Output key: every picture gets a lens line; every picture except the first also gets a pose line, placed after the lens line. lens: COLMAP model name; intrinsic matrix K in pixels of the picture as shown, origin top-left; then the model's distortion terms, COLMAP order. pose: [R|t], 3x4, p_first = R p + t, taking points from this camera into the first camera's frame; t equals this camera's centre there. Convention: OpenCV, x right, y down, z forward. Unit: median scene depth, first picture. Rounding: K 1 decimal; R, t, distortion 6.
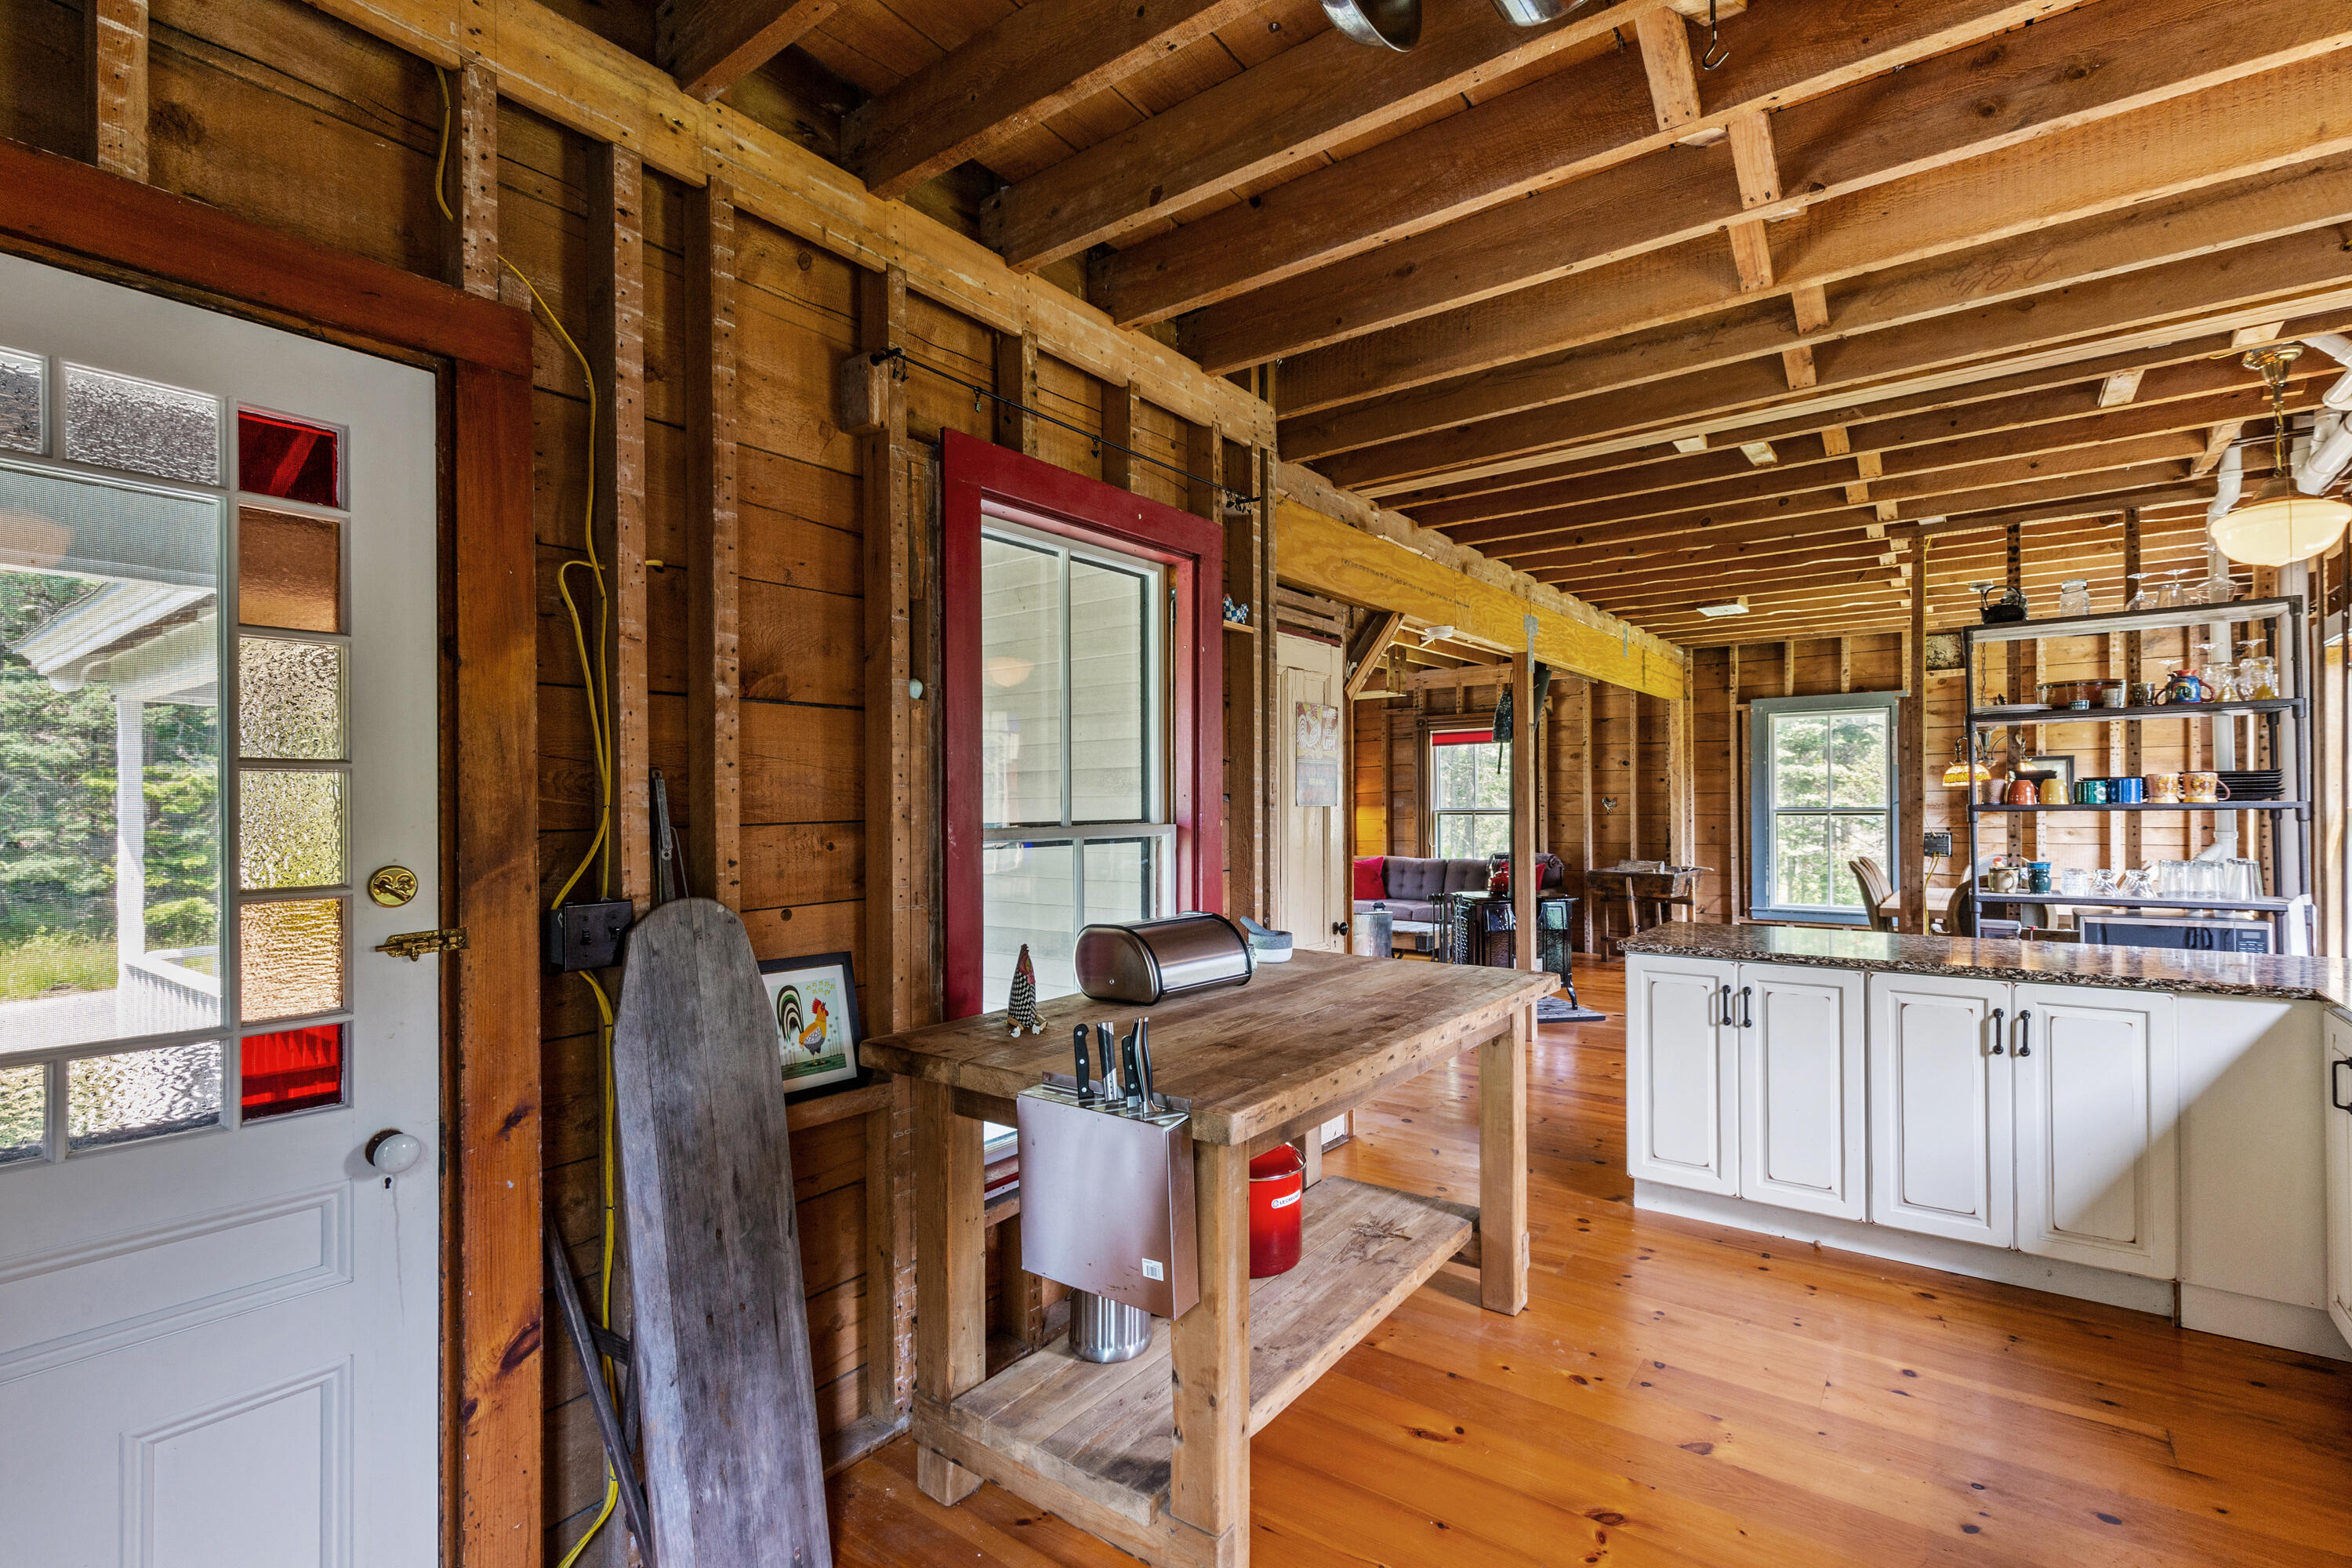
lens RADIAL K [[1047.5, 0, 1192.2], [0, 1047.5, 805.4], [0, 0, 1]] dist [0.004837, -0.000417]
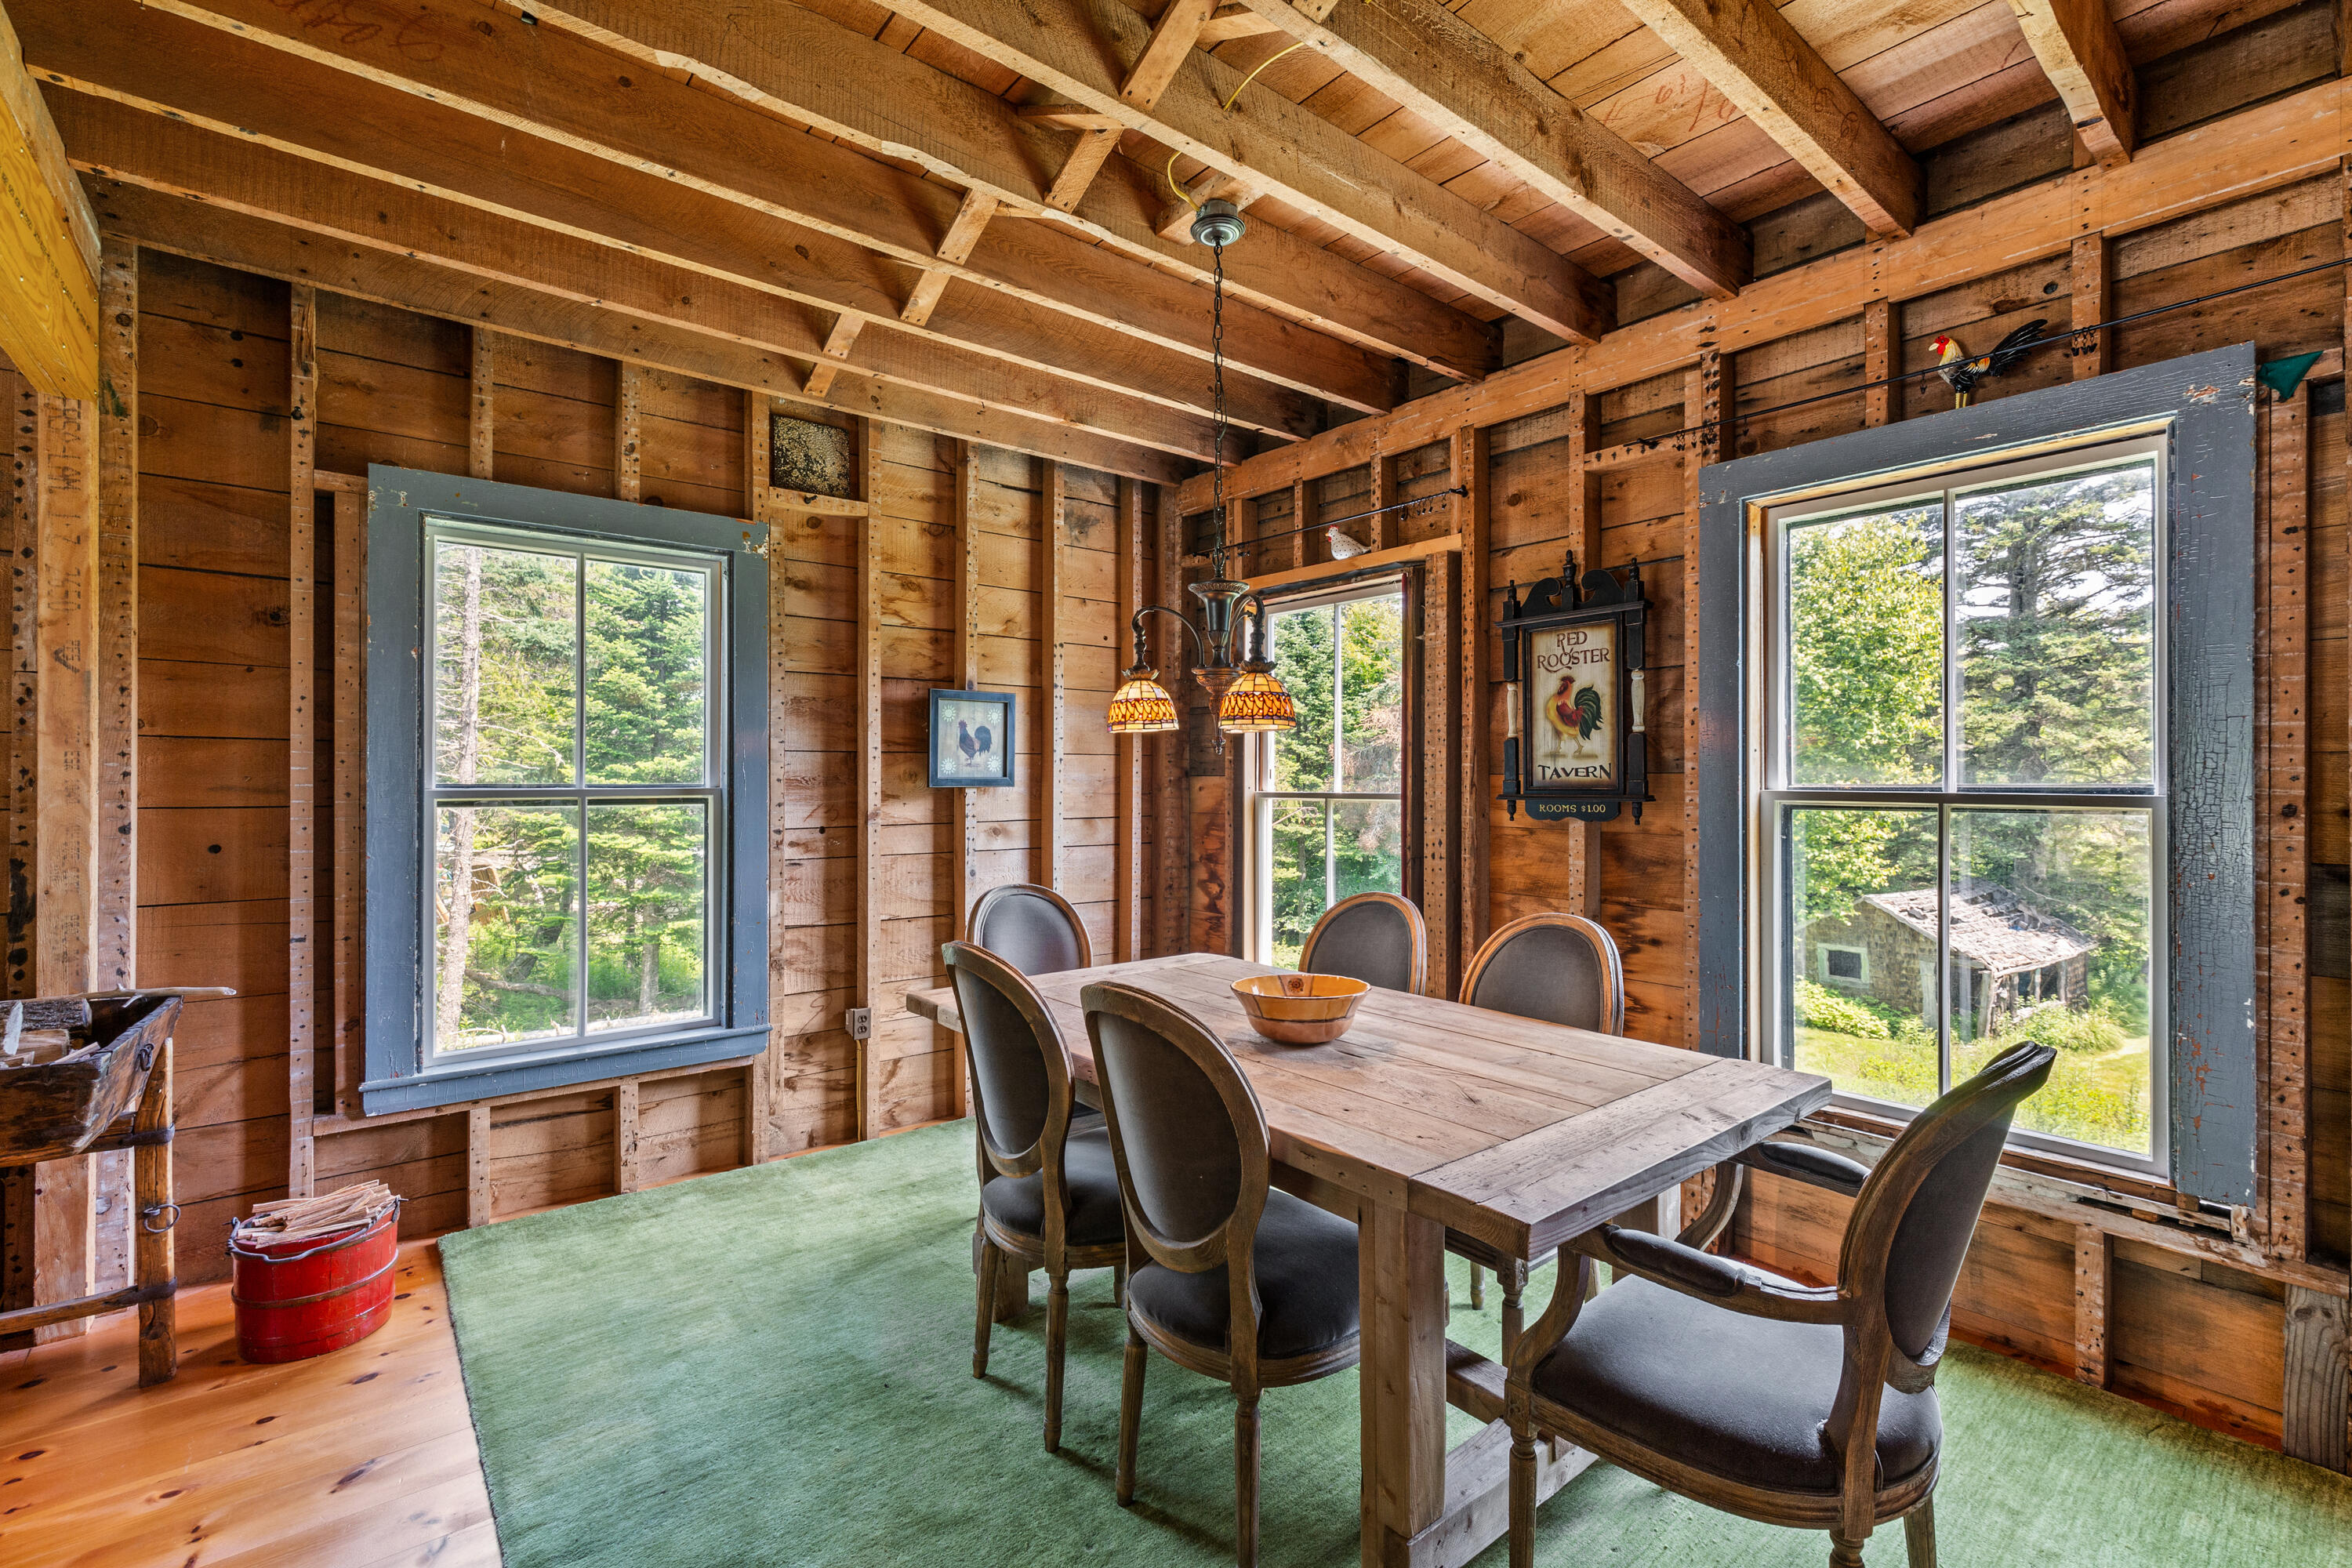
lens RADIAL K [[1047.5, 0, 1172.2], [0, 1047.5, 780.1], [0, 0, 1]] dist [0.004837, -0.000417]
pose [[0.257745, 0.006989, 0.966188, 0.982672], [-0.006397, 0.999964, -0.005527, 0.001535], [-0.966192, -0.004756, 0.257780, 2.371777]]
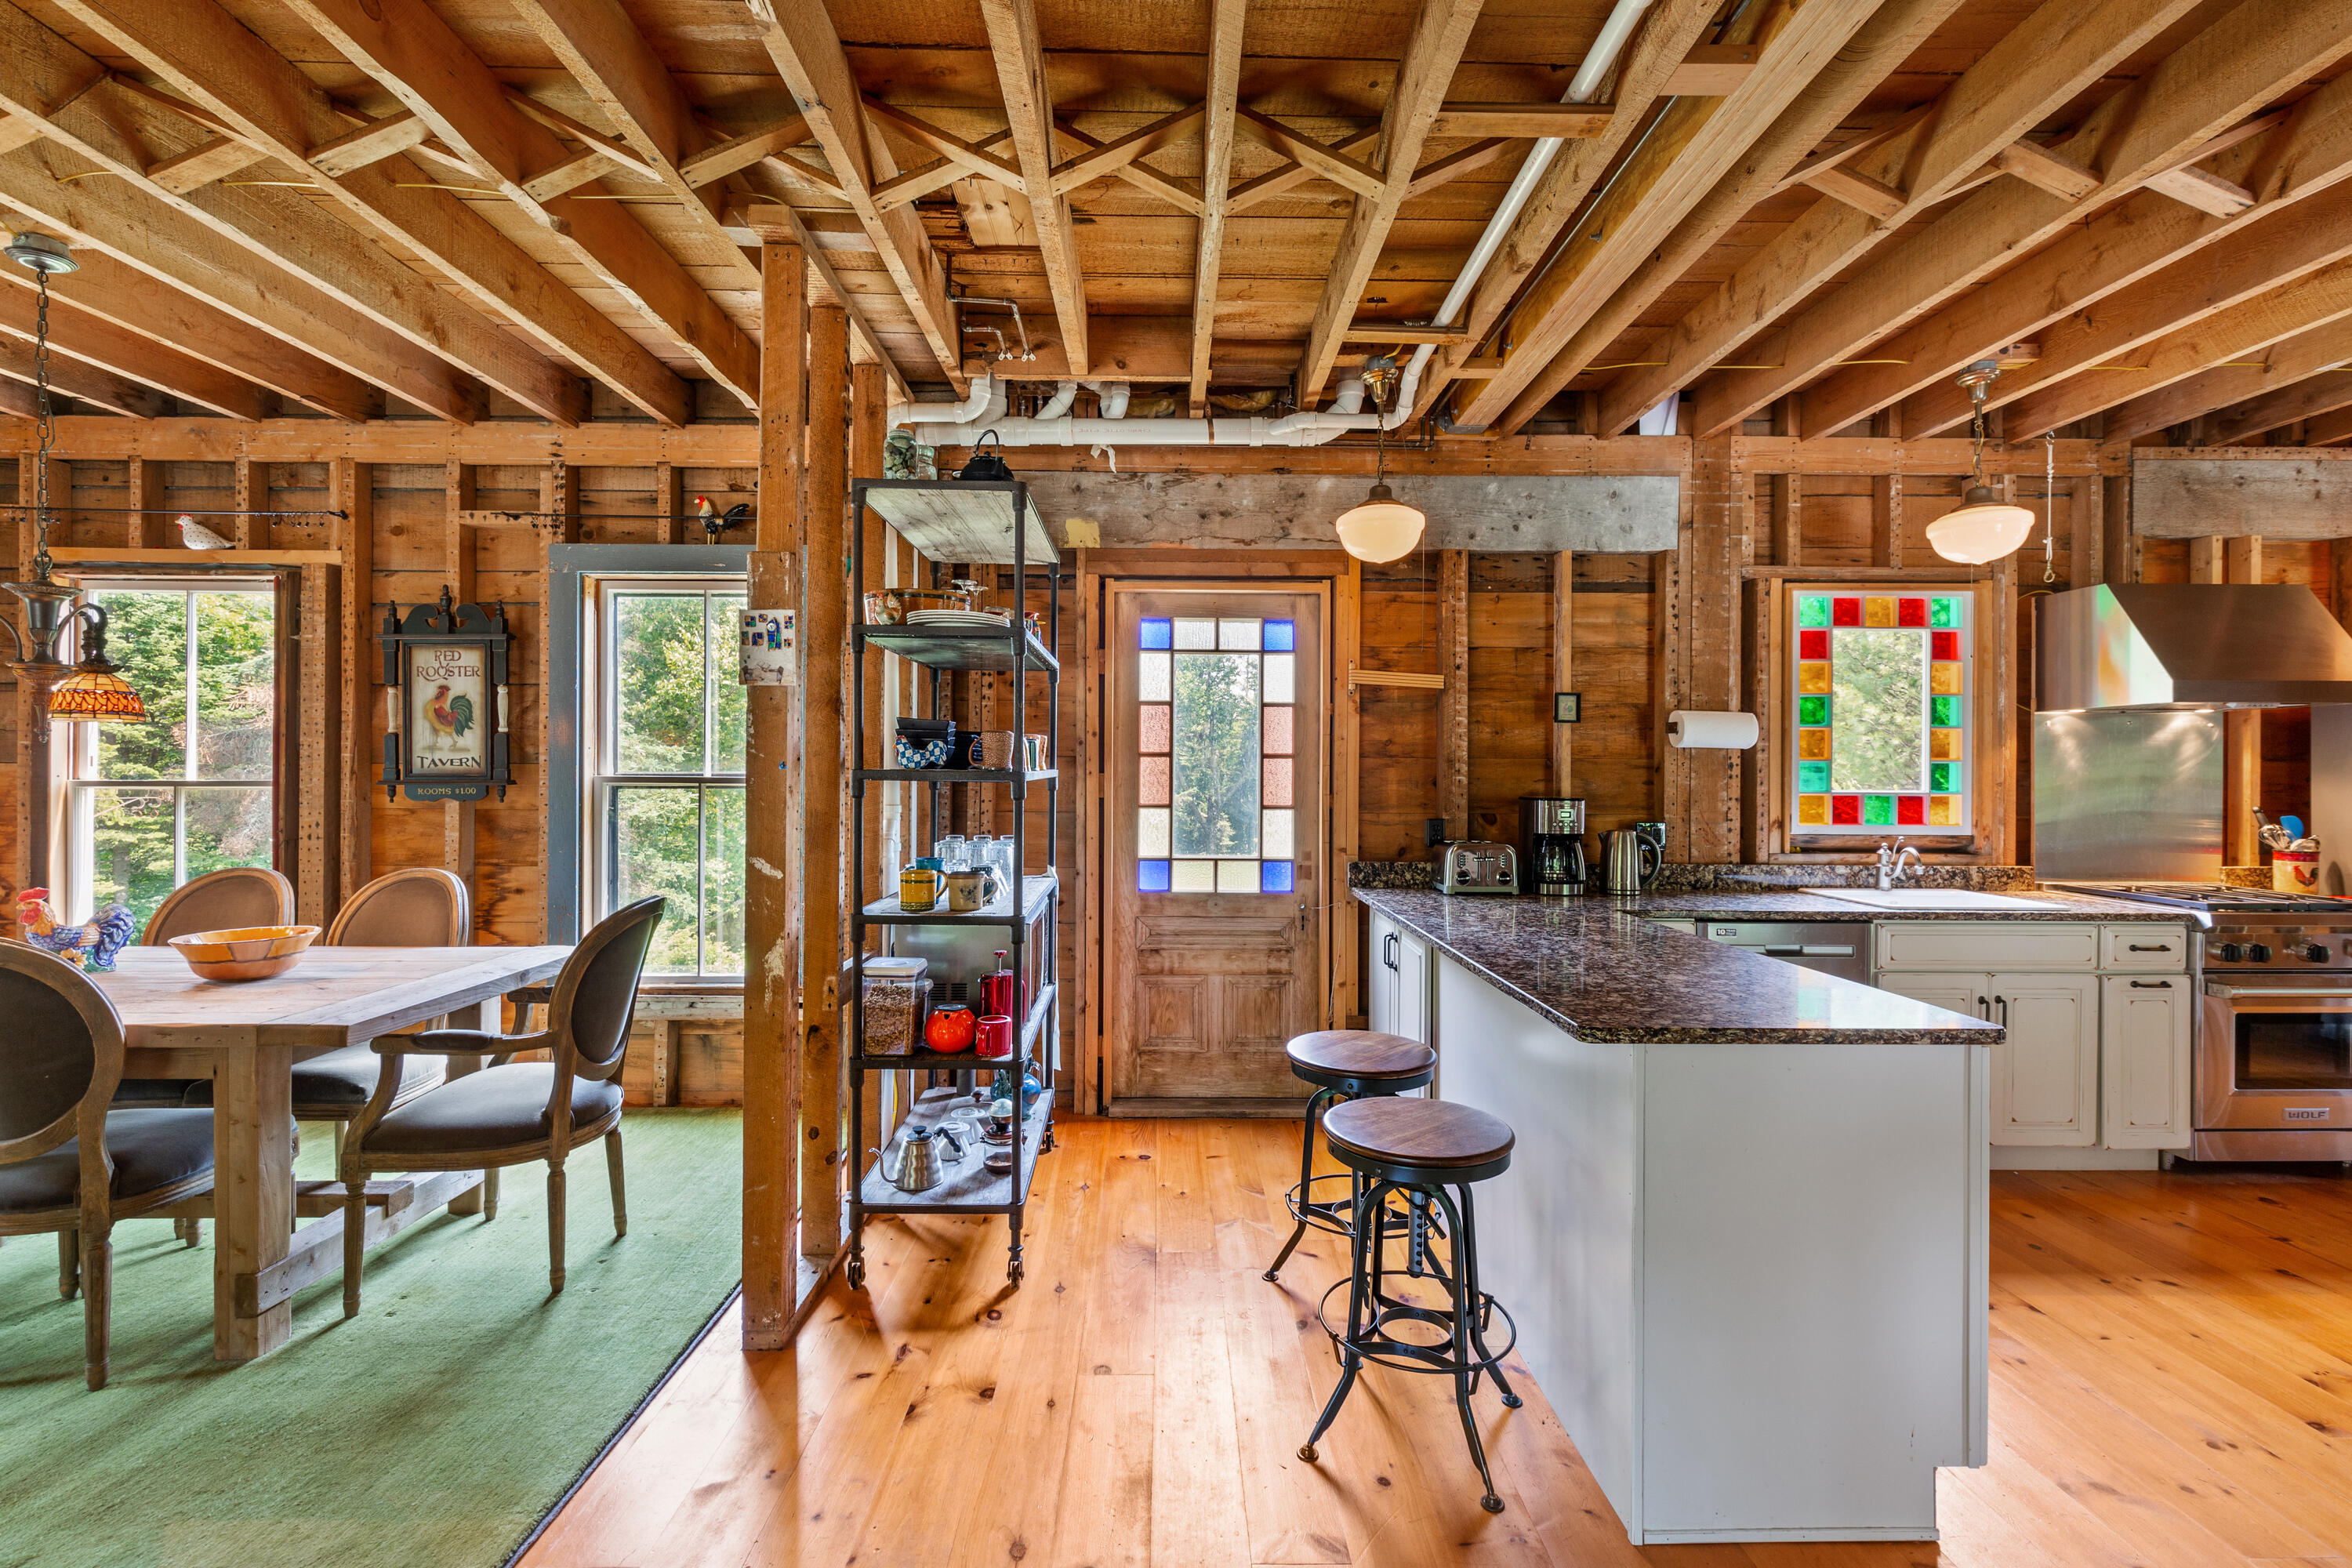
lens RADIAL K [[1047.5, 0, 1187.5], [0, 1047.5, 772.5], [0, 0, 1]] dist [0.004837, -0.000417]
pose [[-0.610692, 0.006283, 0.791844, 0.356987], [-0.001584, 0.999957, -0.009156, 0.010530], [-0.791867, -0.006846, -0.610655, 2.312328]]
